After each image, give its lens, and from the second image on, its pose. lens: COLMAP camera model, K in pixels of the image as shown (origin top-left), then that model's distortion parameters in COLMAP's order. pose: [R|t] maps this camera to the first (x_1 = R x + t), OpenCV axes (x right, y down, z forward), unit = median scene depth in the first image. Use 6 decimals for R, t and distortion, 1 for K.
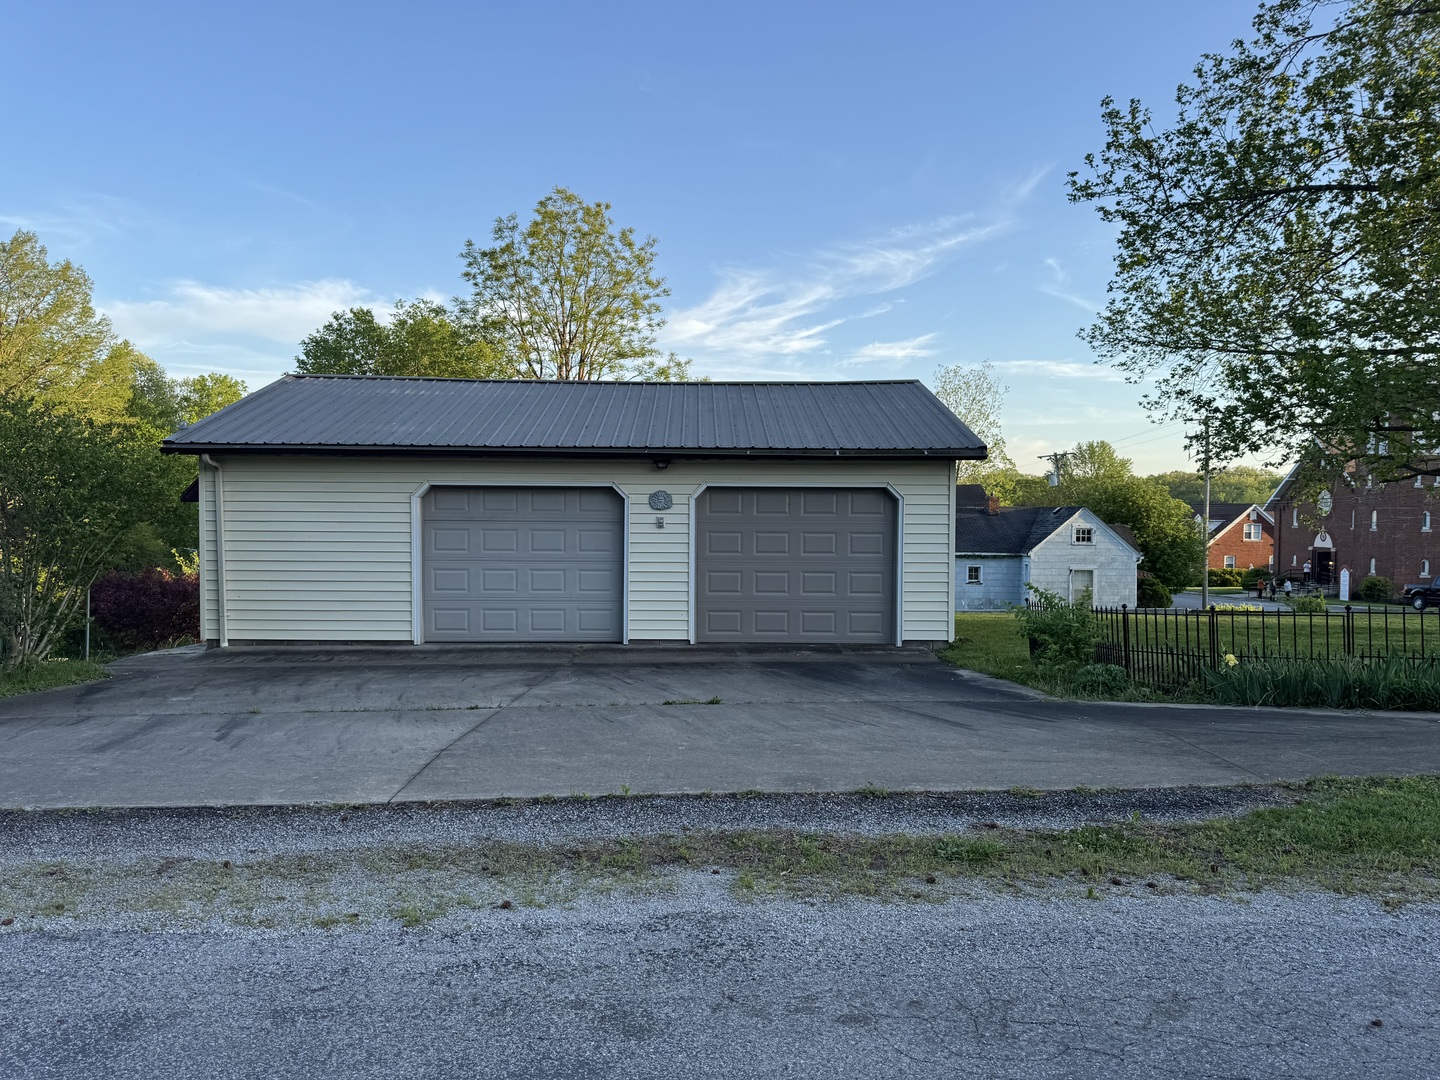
lens RADIAL K [[1009.2, 0, 717.0], [0, 1009.2, 542.1], [0, 0, 1]] dist [0.067368, -0.073120]
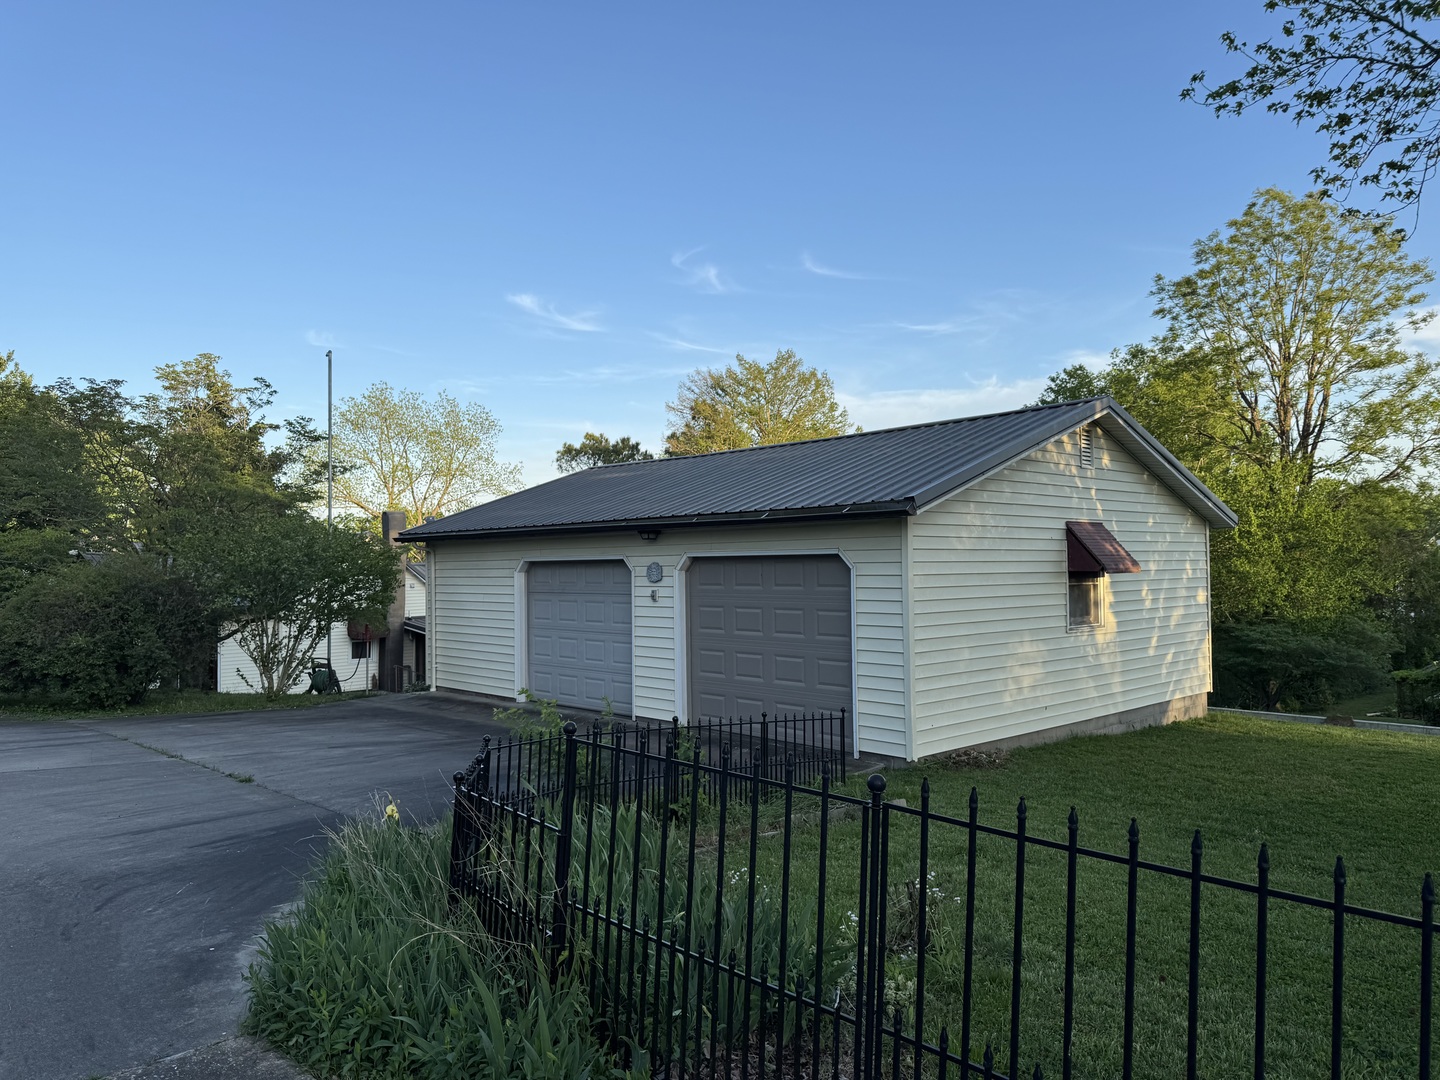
lens RADIAL K [[1009.2, 0, 719.1], [0, 1009.2, 533.7], [0, 0, 1]] dist [0.067368, -0.073120]
pose [[0.678742, -0.038038, -0.733391, 0.687731], [-0.005428, 0.998371, -0.056805, -0.023585], [0.734357, 0.042537, 0.677430, 0.385838]]
